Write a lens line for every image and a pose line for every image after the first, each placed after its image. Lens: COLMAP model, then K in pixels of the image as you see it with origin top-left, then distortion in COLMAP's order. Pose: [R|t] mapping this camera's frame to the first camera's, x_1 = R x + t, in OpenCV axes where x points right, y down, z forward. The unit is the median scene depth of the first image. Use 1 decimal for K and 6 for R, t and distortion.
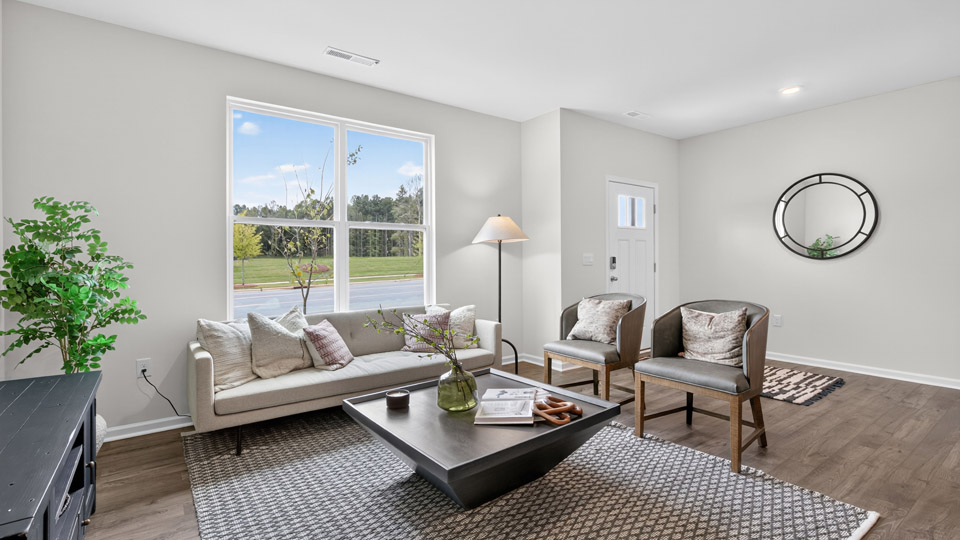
lens RADIAL K [[438.8, 0, 477.3], [0, 438.8, 249.7], [0, 0, 1]] dist [-0.000930, -0.000131]
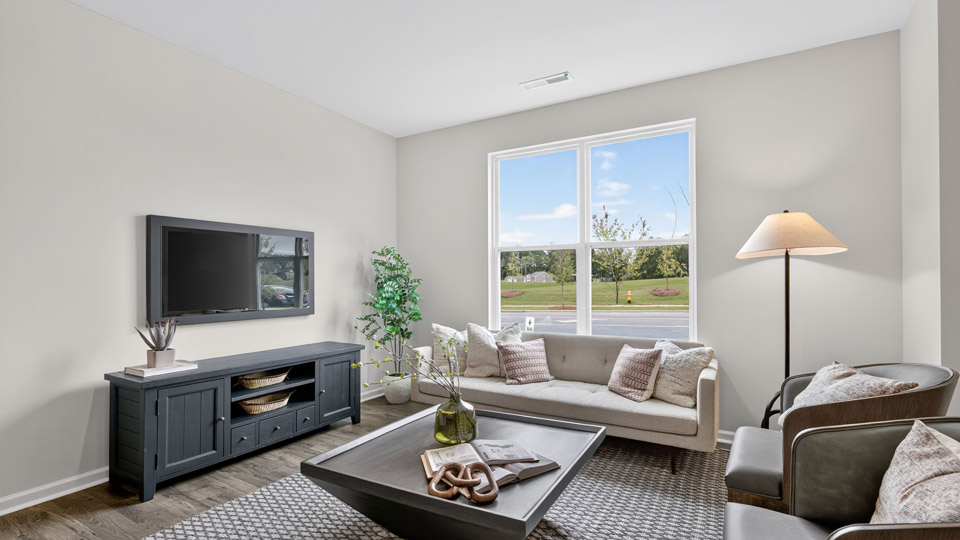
lens RADIAL K [[458.1, 0, 480.0], [0, 458.1, 270.0], [0, 0, 1]] dist [0.000980, 0.000104]
pose [[0.329913, -0.009012, -0.943968, 0.722301], [0.024120, 0.999708, -0.001114, -0.011055], [0.943703, -0.022401, 0.330034, 0.553767]]
